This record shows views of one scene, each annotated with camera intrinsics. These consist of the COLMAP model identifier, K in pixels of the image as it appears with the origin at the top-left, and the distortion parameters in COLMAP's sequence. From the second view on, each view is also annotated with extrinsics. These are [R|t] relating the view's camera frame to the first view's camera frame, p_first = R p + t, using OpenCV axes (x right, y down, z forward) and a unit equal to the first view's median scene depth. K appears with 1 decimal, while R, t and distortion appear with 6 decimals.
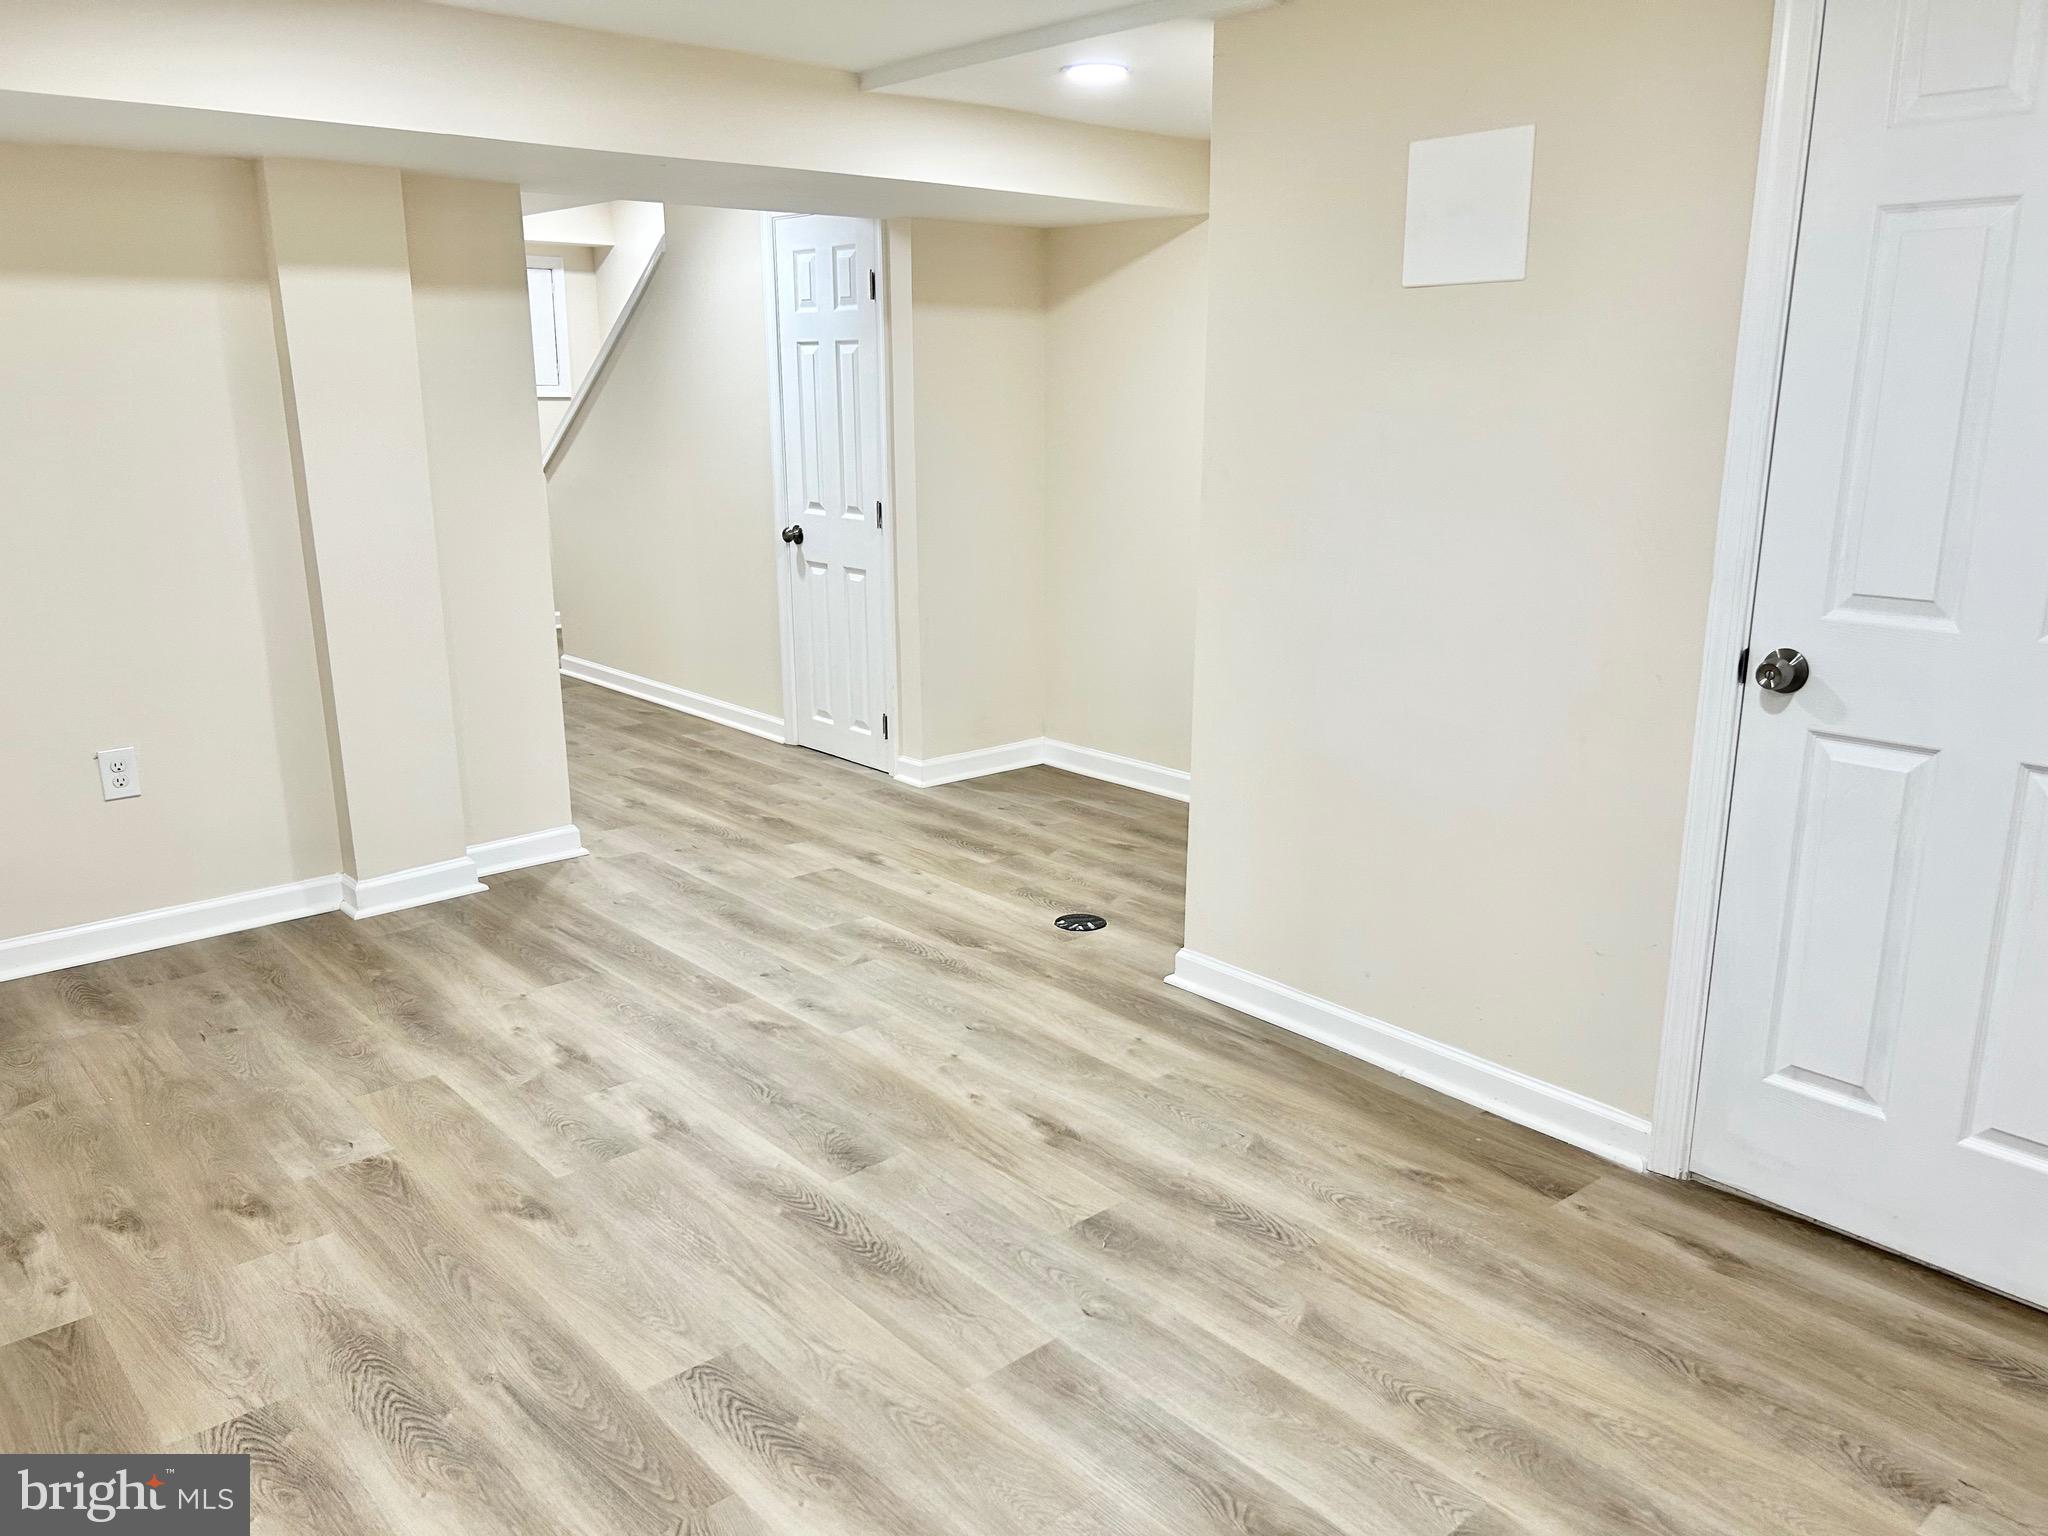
lens RADIAL K [[1550.0, 0, 1023.5], [0, 1550.0, 772.6], [0, 0, 1]] dist [0.064617, -0.071113]
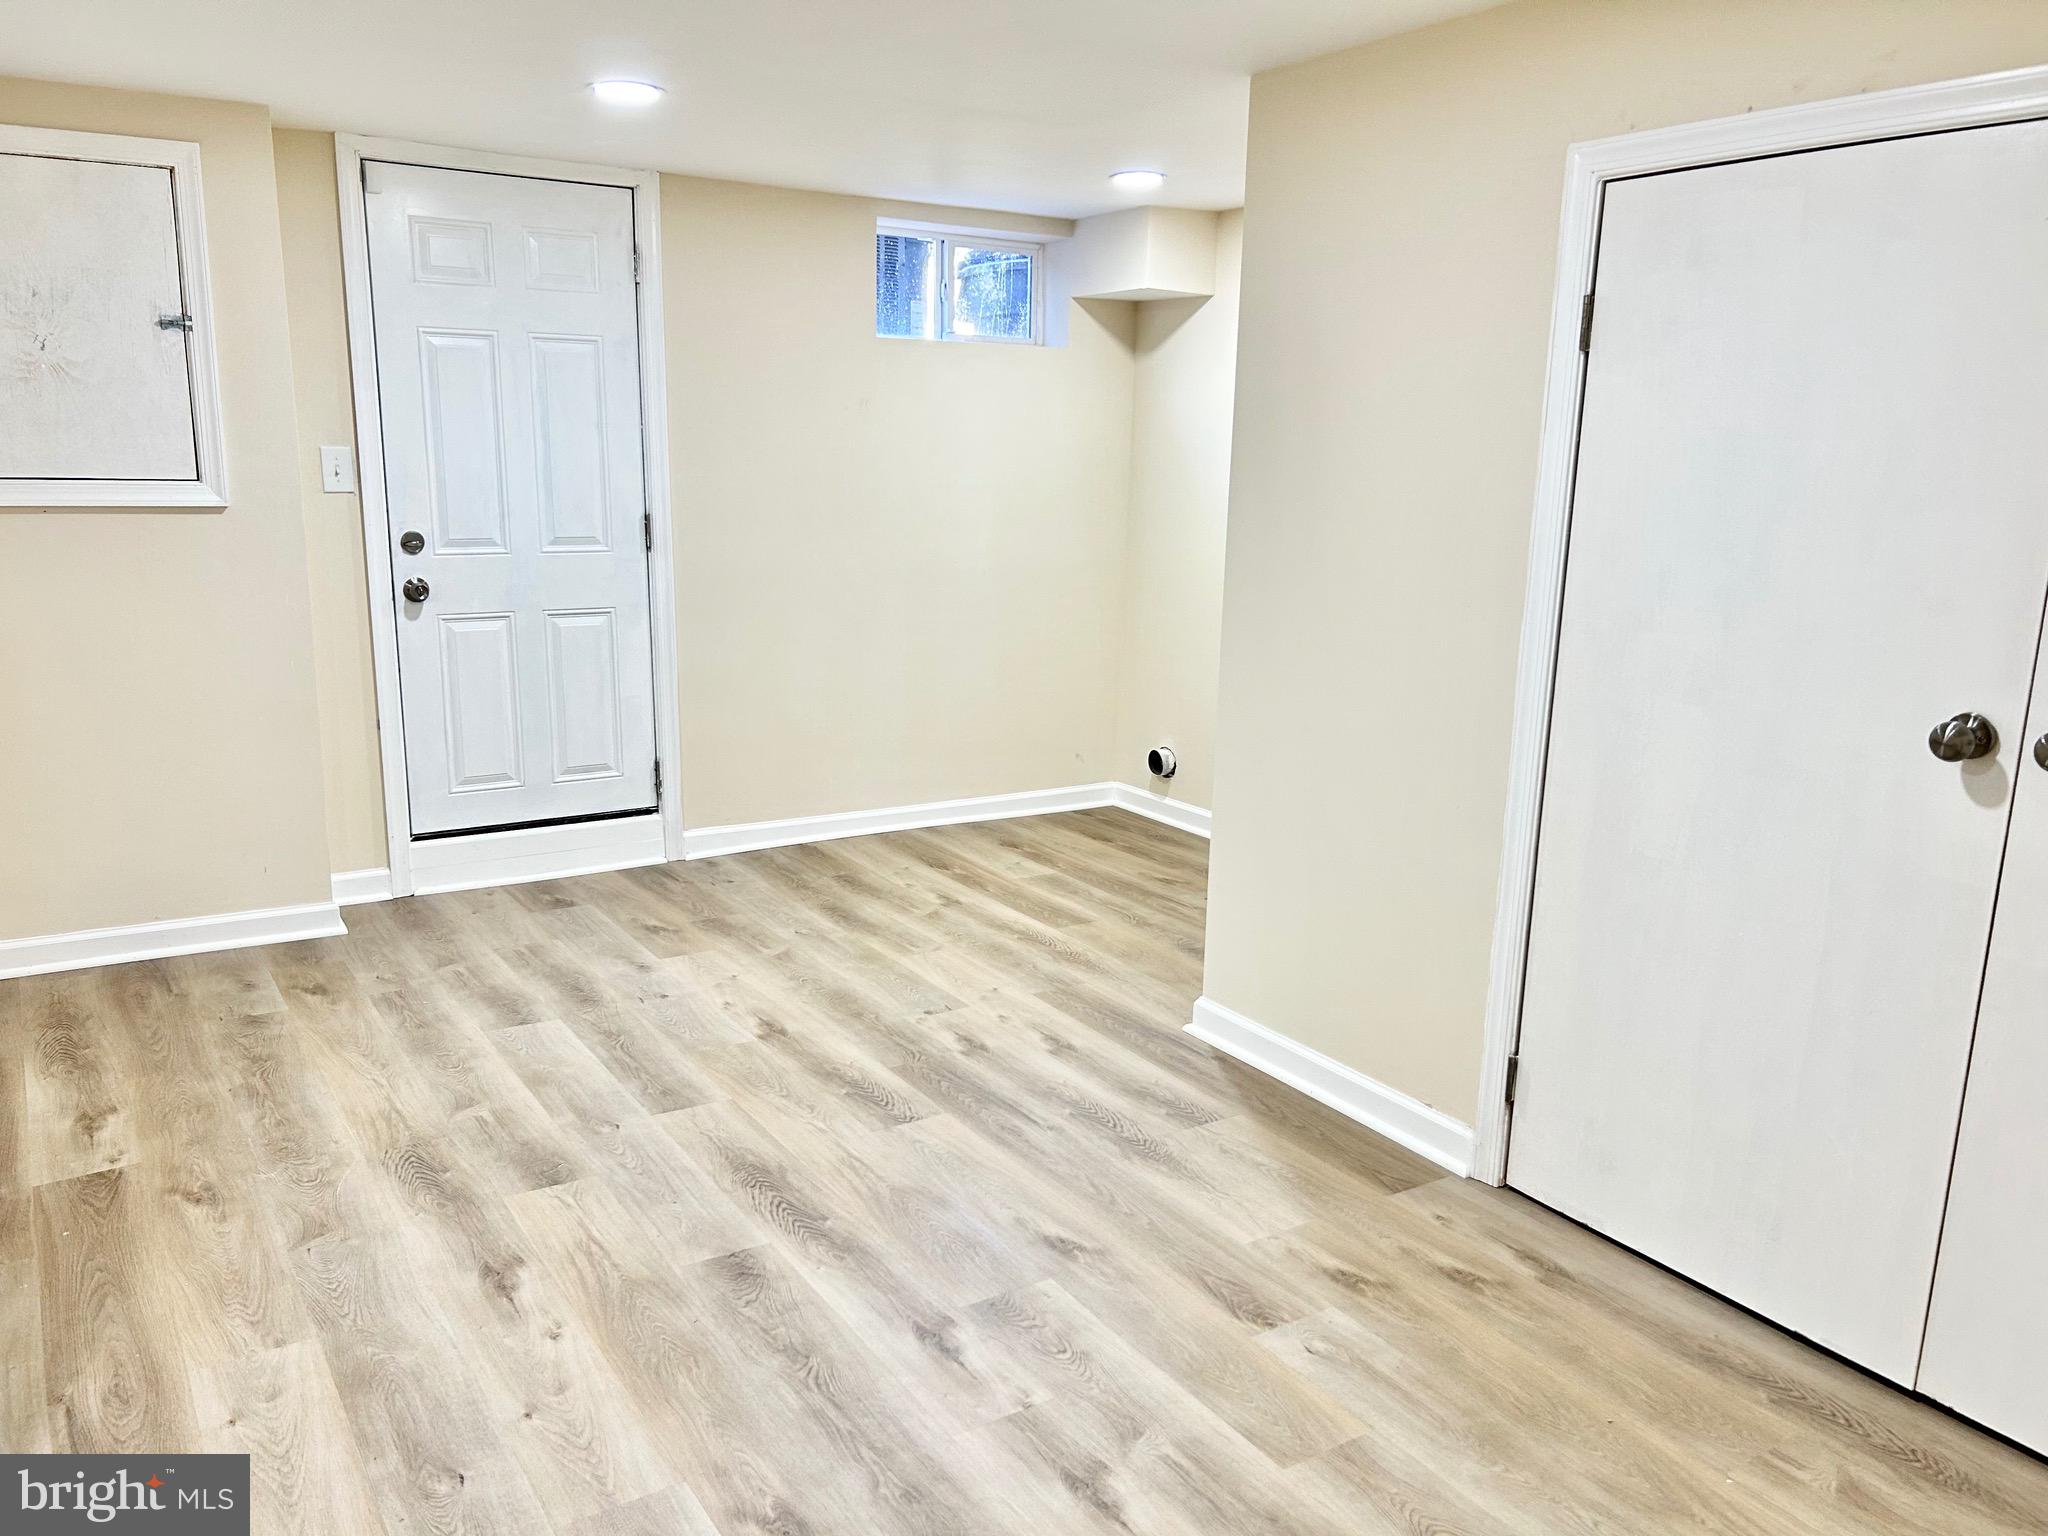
lens RADIAL K [[1550.0, 0, 1023.5], [0, 1550.0, 772.6], [0, 0, 1]] dist [0.064617, -0.071113]
pose [[-0.990380, -0.045891, 0.130540, -0.408980], [0.017588, 0.894002, 0.447718, -0.451174], [-0.137249, 0.445707, -0.884595, 1.774420]]
